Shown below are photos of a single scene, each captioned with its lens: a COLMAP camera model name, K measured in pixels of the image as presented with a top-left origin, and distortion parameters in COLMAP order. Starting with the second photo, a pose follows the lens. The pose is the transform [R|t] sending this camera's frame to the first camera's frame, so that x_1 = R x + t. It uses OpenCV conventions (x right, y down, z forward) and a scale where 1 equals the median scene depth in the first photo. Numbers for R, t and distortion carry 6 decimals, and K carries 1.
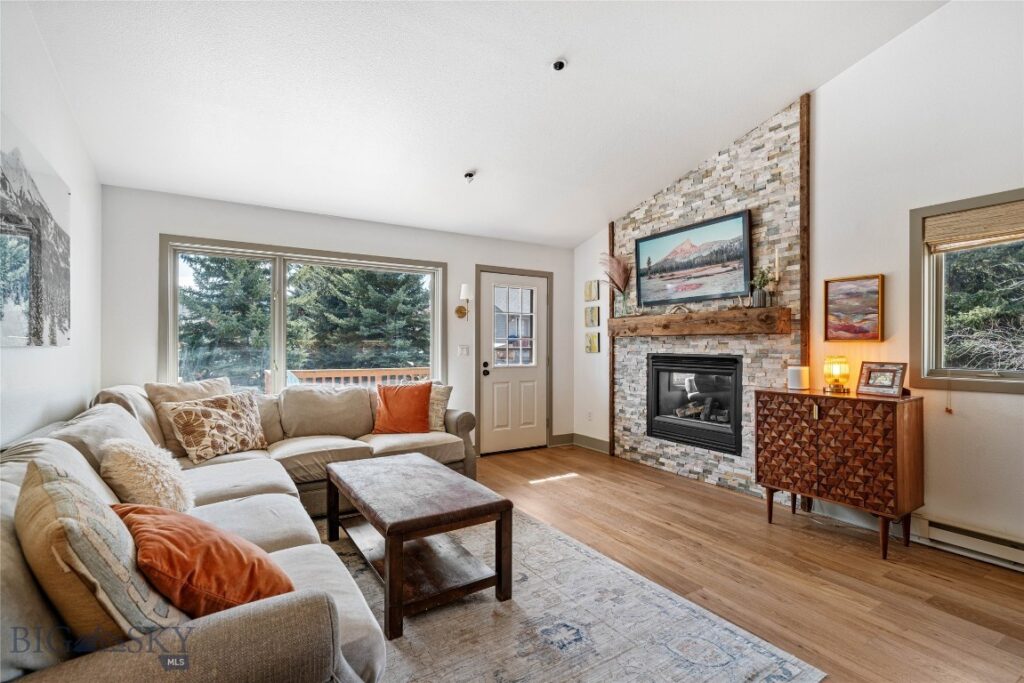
lens RADIAL K [[468.7, 0, 508.5], [0, 468.7, 344.3], [0, 0, 1]] dist [0.003852, -0.000122]
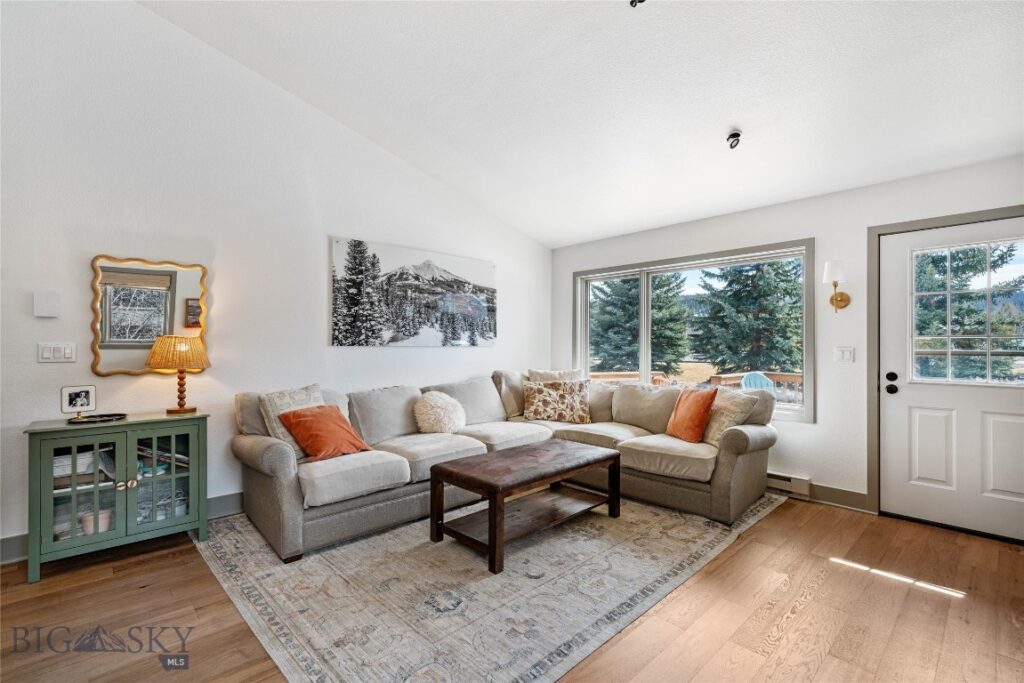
lens RADIAL K [[468.7, 0, 516.0], [0, 468.7, 342.4], [0, 0, 1]] dist [0.003852, -0.000122]
pose [[0.208541, -0.007673, -0.977983, 0.778578], [-0.000505, 0.999968, -0.007953, 0.001850], [0.978013, 0.002152, 0.208531, 0.575217]]
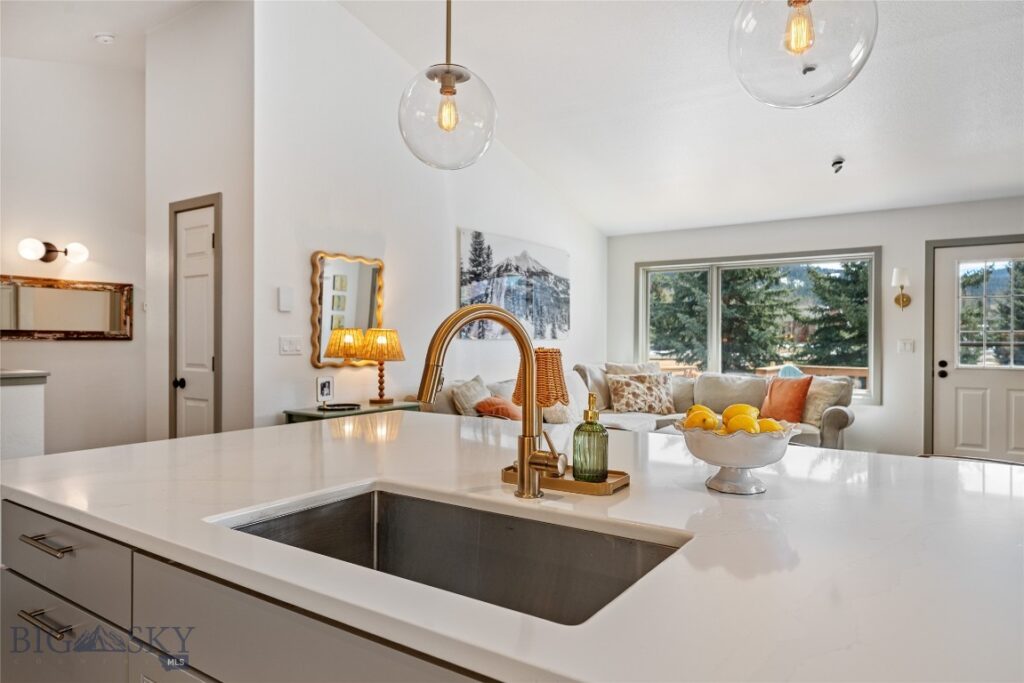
lens RADIAL K [[653.7, 0, 516.7], [0, 653.7, 340.6], [0, 0, 1]] dist [-0.001295, 0.000131]
pose [[0.412789, 0.003013, -0.910821, 1.076555], [-0.000424, 0.999995, 0.003116, 0.000815], [0.910826, -0.000900, 0.412789, -0.192060]]
